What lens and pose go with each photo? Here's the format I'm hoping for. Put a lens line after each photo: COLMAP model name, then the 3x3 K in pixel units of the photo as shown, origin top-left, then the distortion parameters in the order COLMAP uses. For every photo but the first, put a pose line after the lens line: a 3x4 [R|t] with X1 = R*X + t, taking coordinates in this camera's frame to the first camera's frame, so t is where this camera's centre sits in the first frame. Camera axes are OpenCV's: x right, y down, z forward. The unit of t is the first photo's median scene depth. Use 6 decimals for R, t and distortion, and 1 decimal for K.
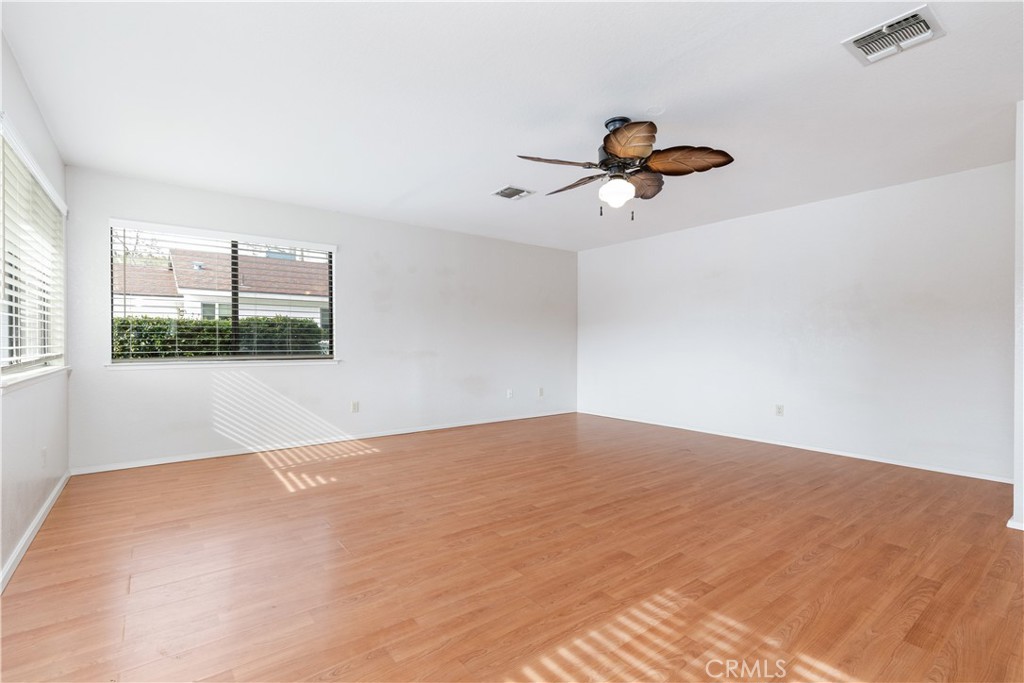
lens RADIAL K [[476.7, 0, 518.3], [0, 476.7, 341.1], [0, 0, 1]] dist [0.001009, -0.000328]
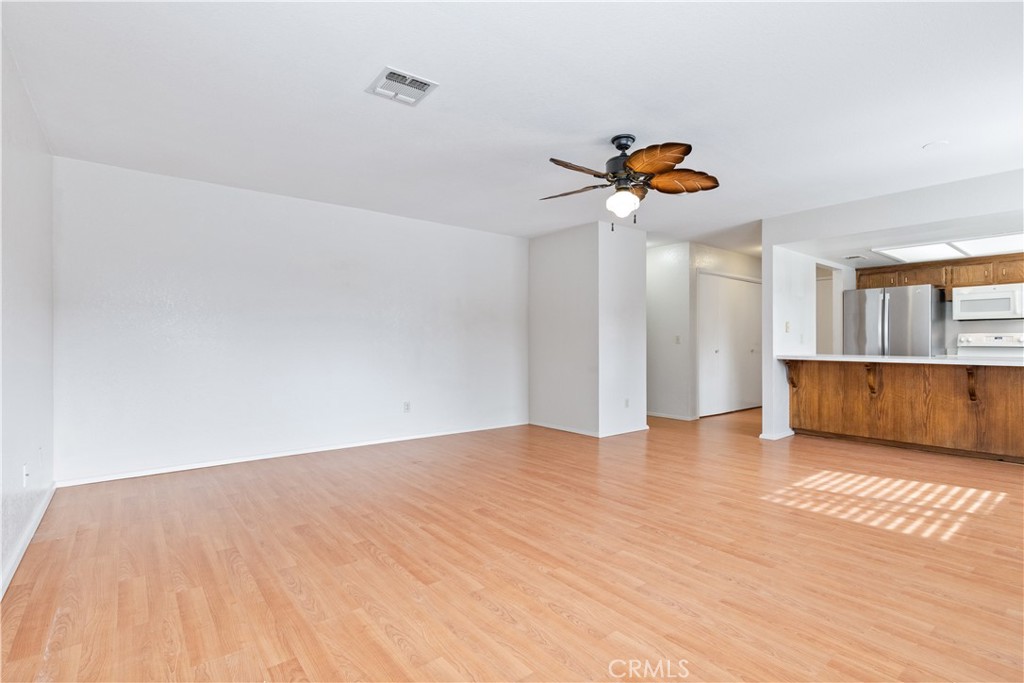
lens RADIAL K [[494.8, 0, 513.1], [0, 494.8, 342.7], [0, 0, 1]] dist [-0.016844, 0.001404]
pose [[-0.010927, -0.000512, 0.999940, -0.938374], [0.003630, 0.999993, 0.000552, 0.003221], [-0.999934, 0.003636, -0.010925, 1.328748]]
